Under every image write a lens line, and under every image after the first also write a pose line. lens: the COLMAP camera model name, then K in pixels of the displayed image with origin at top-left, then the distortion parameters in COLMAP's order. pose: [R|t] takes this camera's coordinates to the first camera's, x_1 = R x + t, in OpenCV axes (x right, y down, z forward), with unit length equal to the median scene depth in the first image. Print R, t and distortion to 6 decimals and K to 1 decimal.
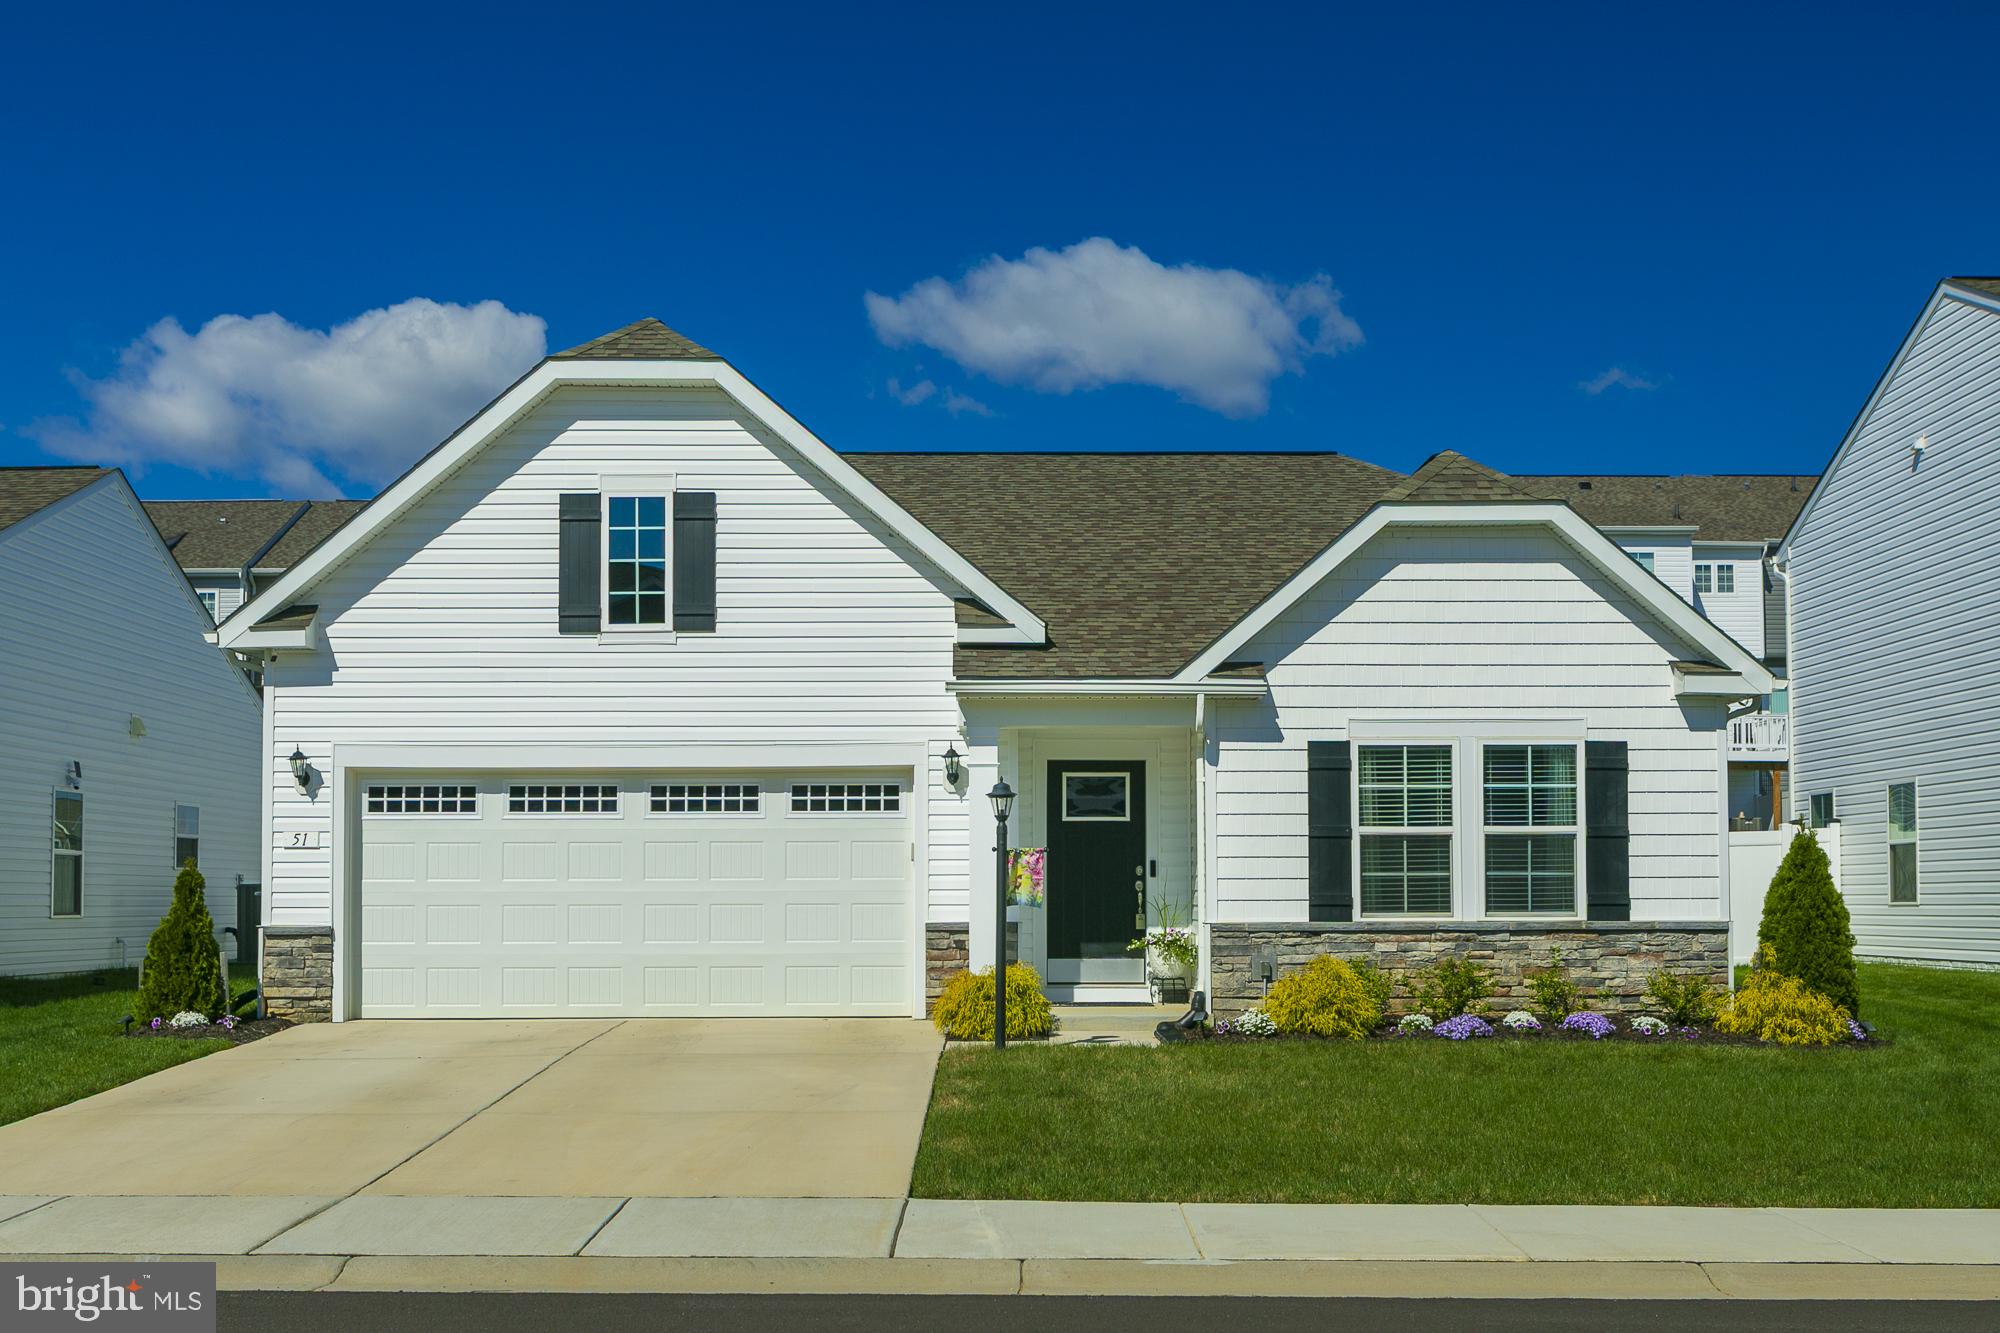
lens RADIAL K [[2326.5, 0, 1003.9], [0, 2326.5, 704.9], [0, 0, 1]] dist [-0.006861, -0.006520]
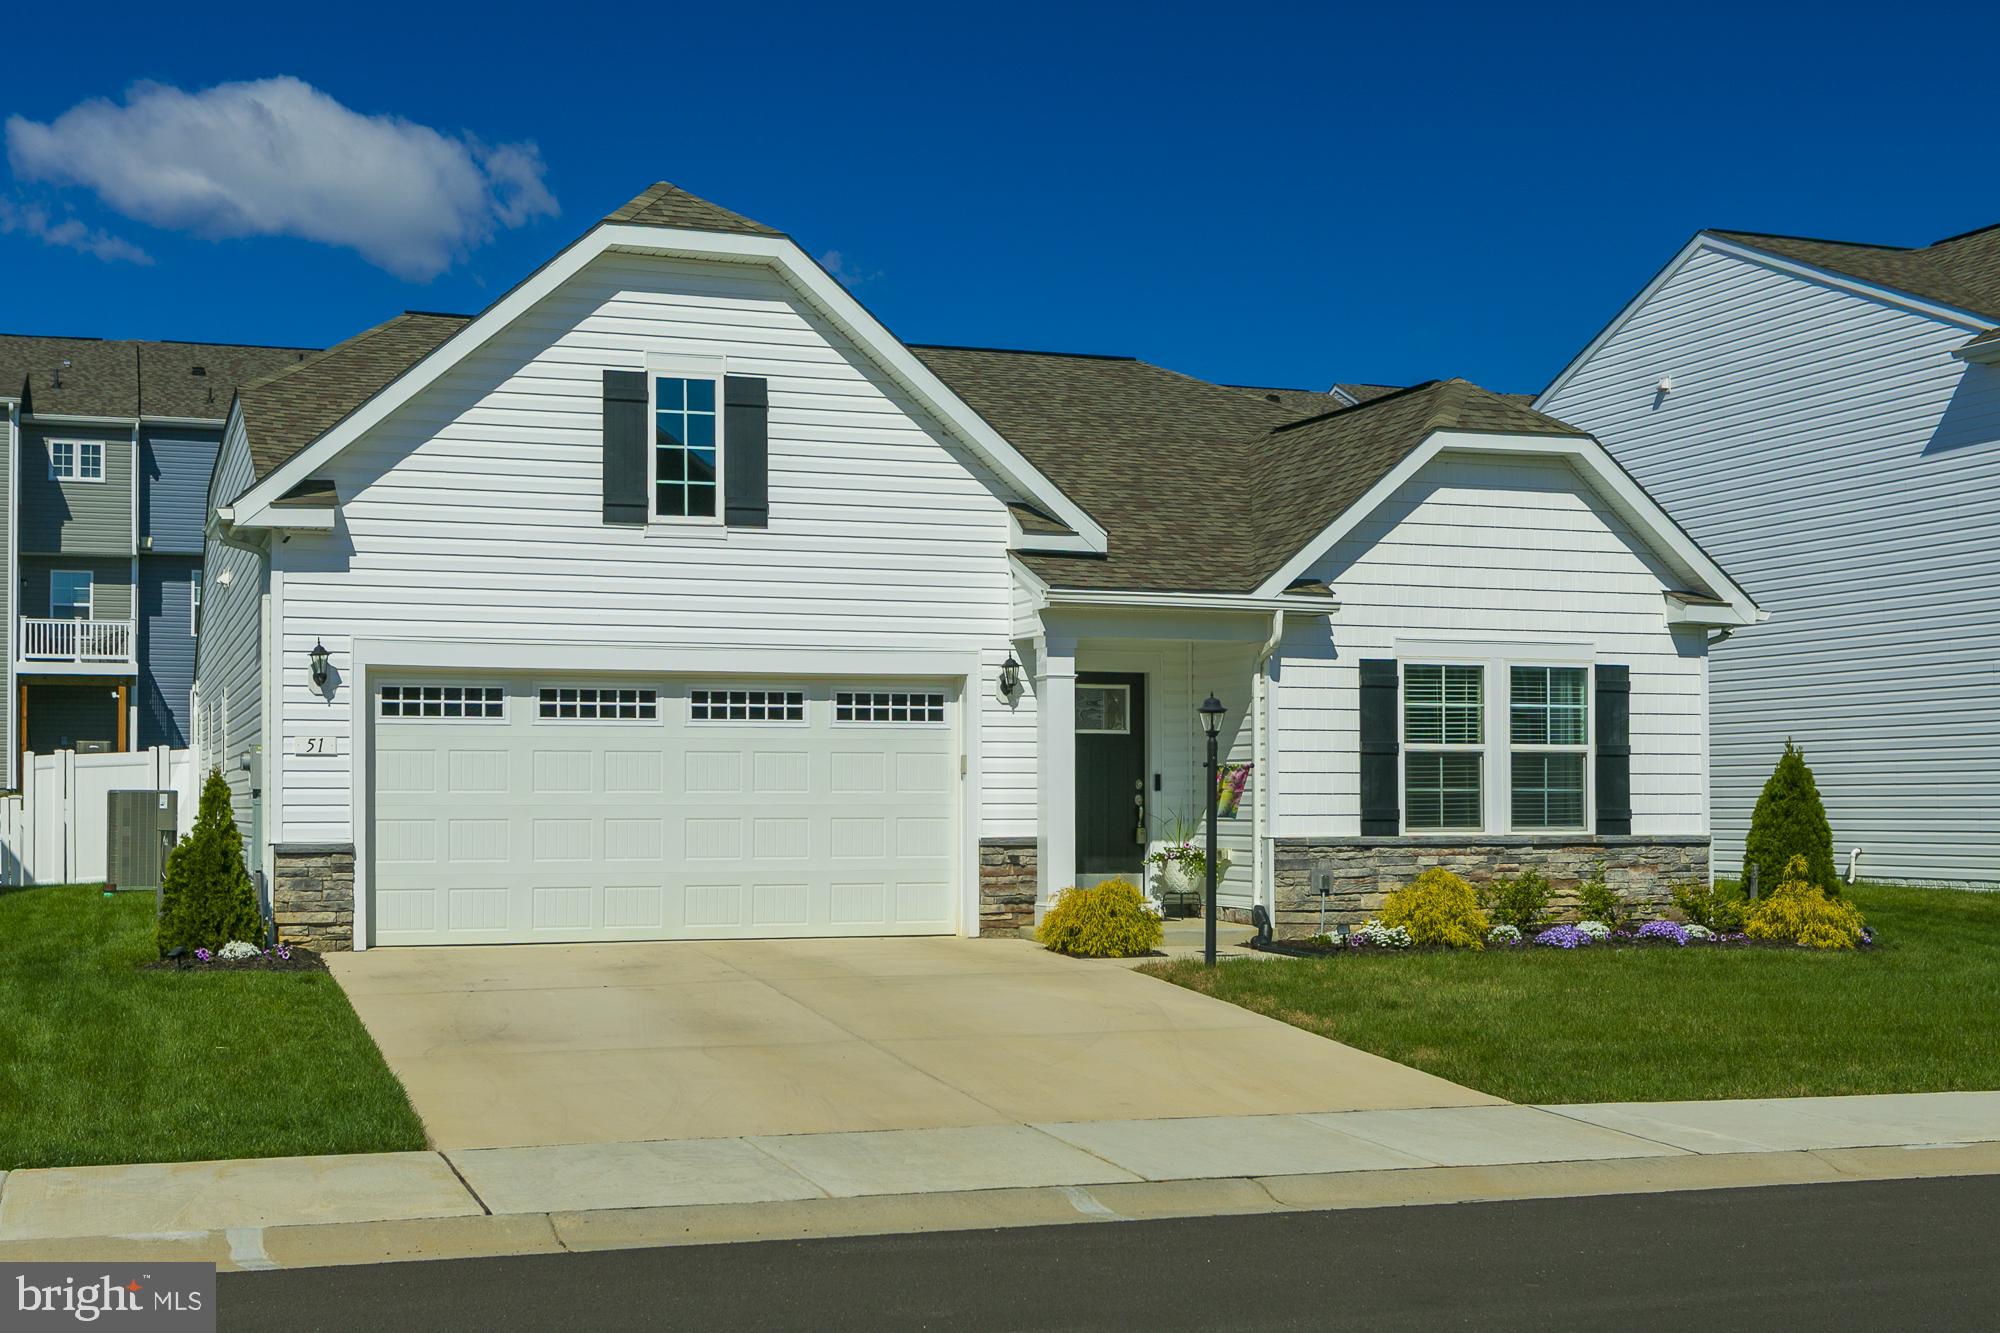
lens RADIAL K [[2474.4, 0, 1000.0], [0, 2474.4, 666.5], [0, 0, 1]] dist [-0.000335, -0.011509]
pose [[0.945939, 0.020570, 0.323691, -0.359046], [-0.028573, 0.999392, 0.019991, 0.001734], [-0.323083, -0.028159, 0.945952, 0.026962]]
